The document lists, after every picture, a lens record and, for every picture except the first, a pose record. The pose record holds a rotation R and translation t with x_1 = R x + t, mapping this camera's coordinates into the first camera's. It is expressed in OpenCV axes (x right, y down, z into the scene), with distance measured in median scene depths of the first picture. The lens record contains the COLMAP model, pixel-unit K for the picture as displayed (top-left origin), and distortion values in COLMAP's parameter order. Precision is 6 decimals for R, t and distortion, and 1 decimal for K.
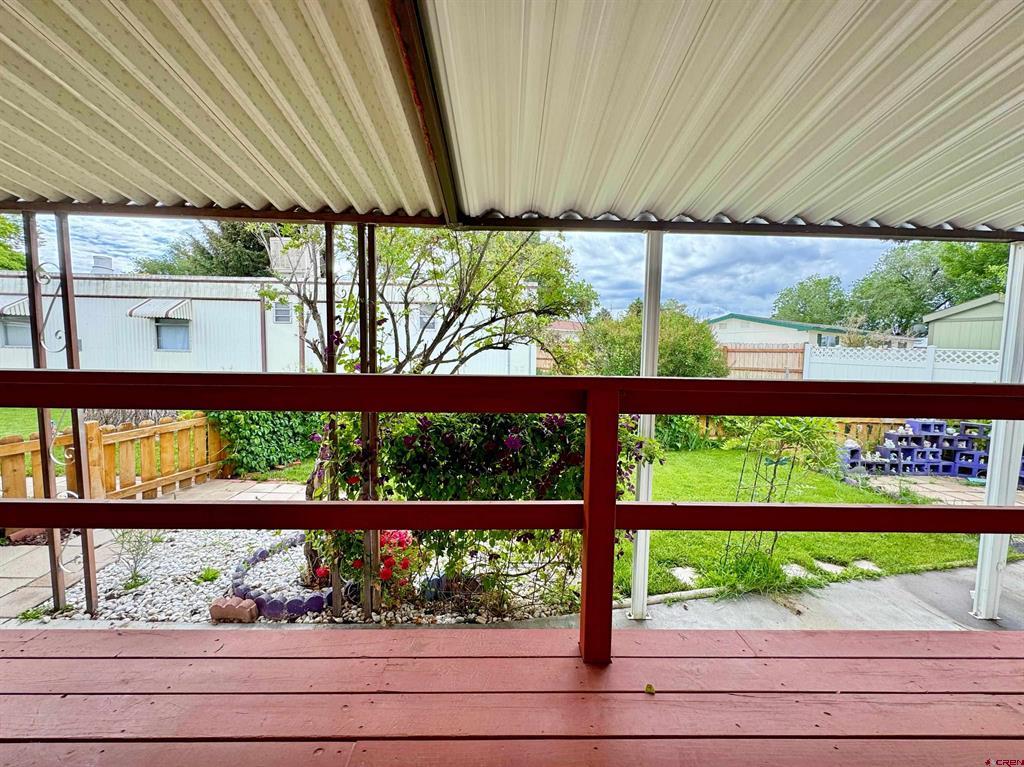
lens RADIAL K [[410.1, 0, 511.3], [0, 410.1, 381.9], [0, 0, 1]] dist [-0.000291, 0.000280]
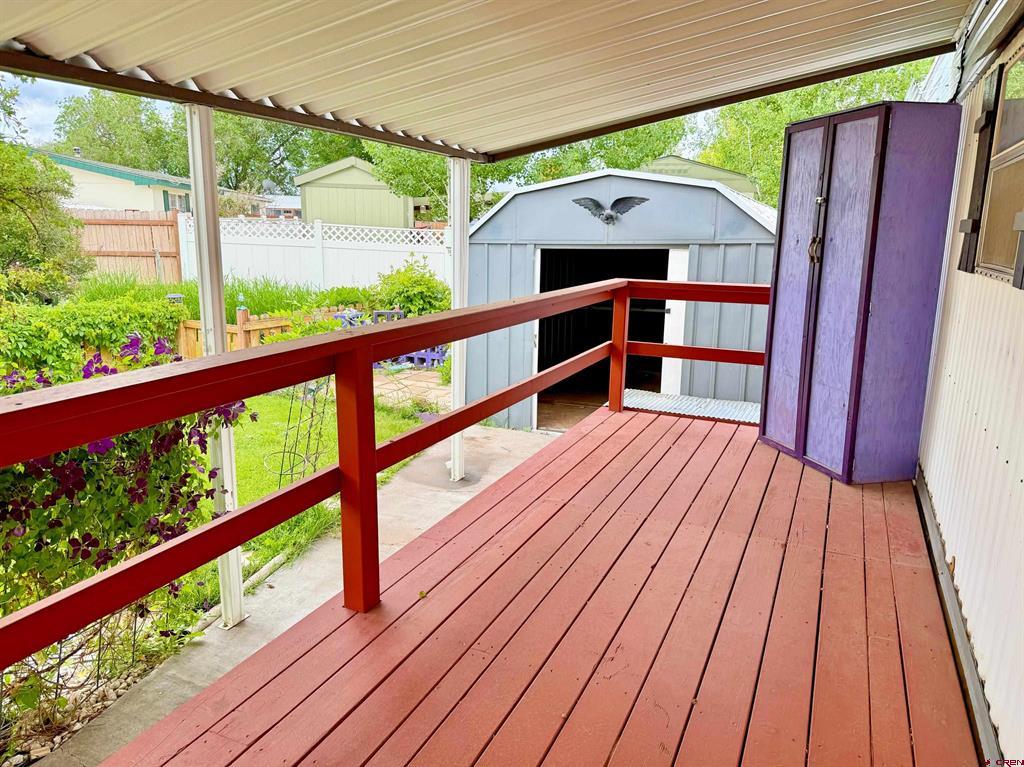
lens RADIAL K [[725.1, 0, 511.1], [0, 725.1, 385.4], [0, 0, 1]] dist [0.072465, -0.078304]
pose [[0.433818, -0.202616, 0.877923, -0.535172], [0.055039, 0.978526, 0.198638, -0.095488], [-0.899318, -0.037853, 0.435654, -0.042382]]
